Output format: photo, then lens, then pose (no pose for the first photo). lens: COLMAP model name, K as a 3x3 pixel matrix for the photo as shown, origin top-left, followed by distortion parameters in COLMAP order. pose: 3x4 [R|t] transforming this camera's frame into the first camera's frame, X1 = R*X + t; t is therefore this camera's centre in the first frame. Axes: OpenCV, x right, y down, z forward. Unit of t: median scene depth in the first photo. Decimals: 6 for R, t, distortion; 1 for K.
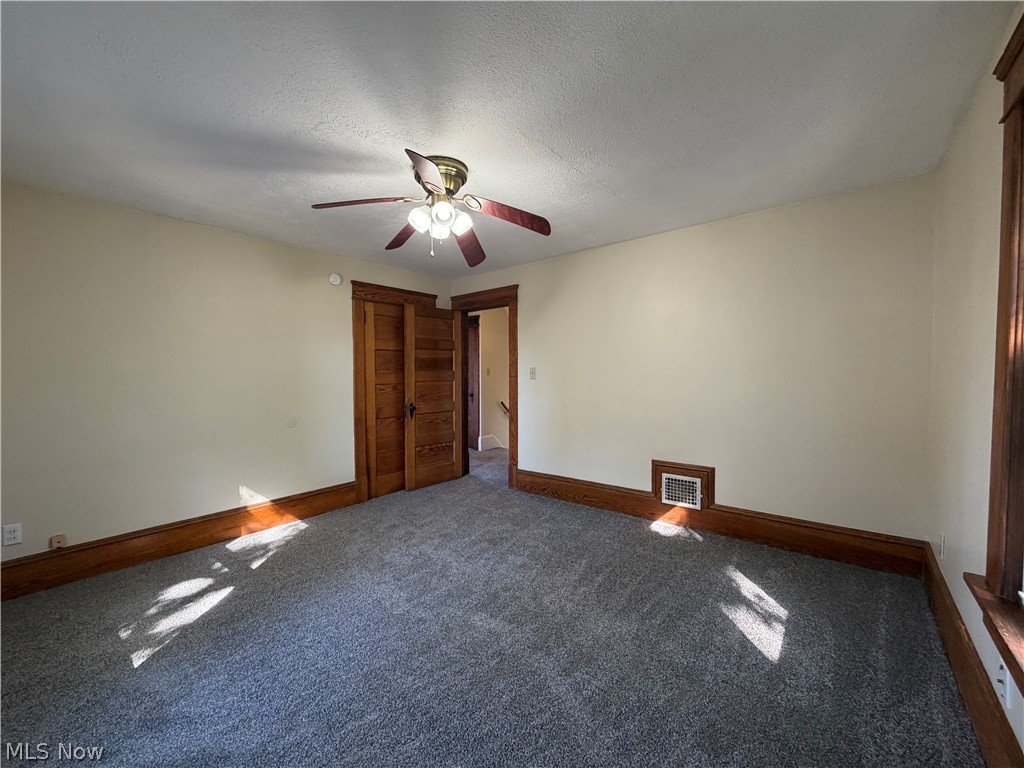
lens RADIAL K [[408.2, 0, 509.2], [0, 408.2, 383.6], [0, 0, 1]] dist [0.000511, -0.000042]
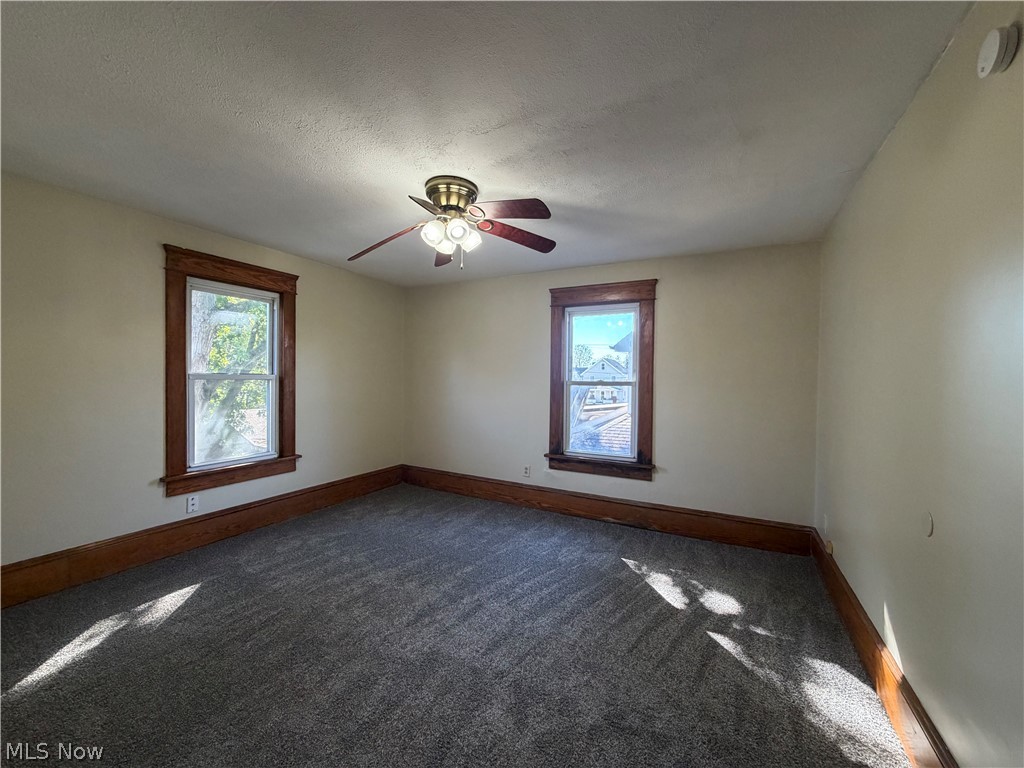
lens RADIAL K [[408.2, 0, 517.4], [0, 408.2, 386.9], [0, 0, 1]] dist [0.000511, -0.000042]
pose [[-0.976422, 0.003100, -0.215850, -0.076980], [-0.009986, 0.998178, 0.059508, -0.062569], [0.215641, 0.060261, -0.974612, 1.475358]]
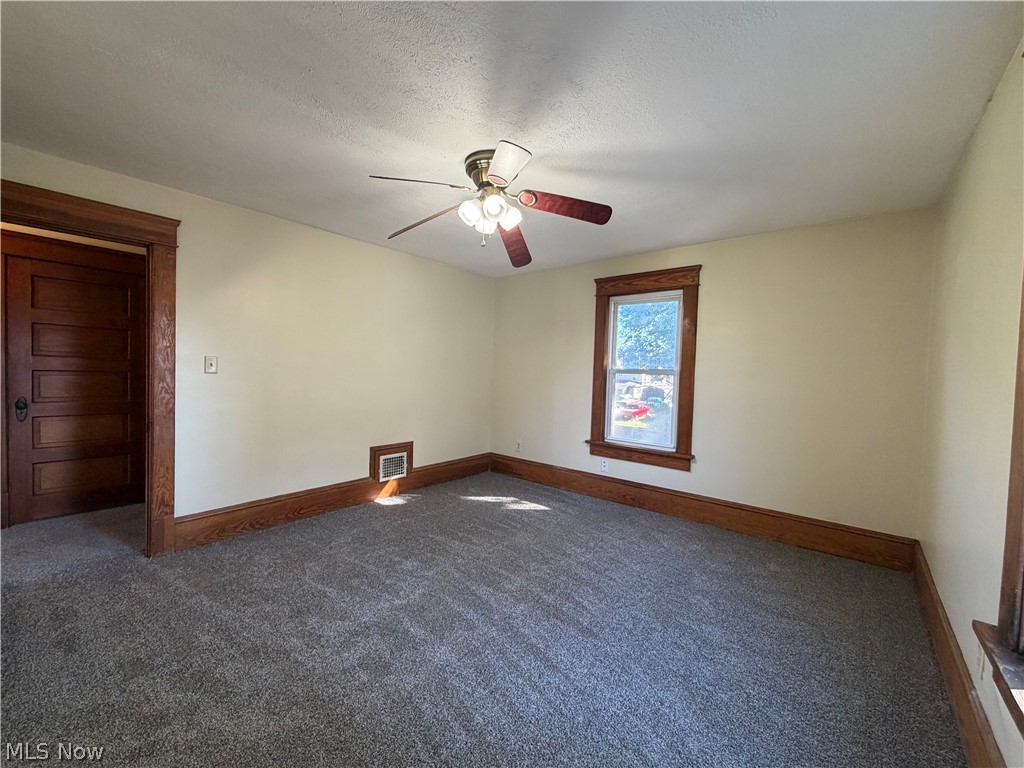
lens RADIAL K [[408.2, 0, 508.8], [0, 408.2, 384.5], [0, 0, 1]] dist [0.000511, -0.000042]
pose [[0.005768, -0.023299, 0.999712, -0.826564], [0.001763, 0.999727, 0.023289, -0.009877], [-0.999982, 0.001628, 0.005808, 0.680410]]
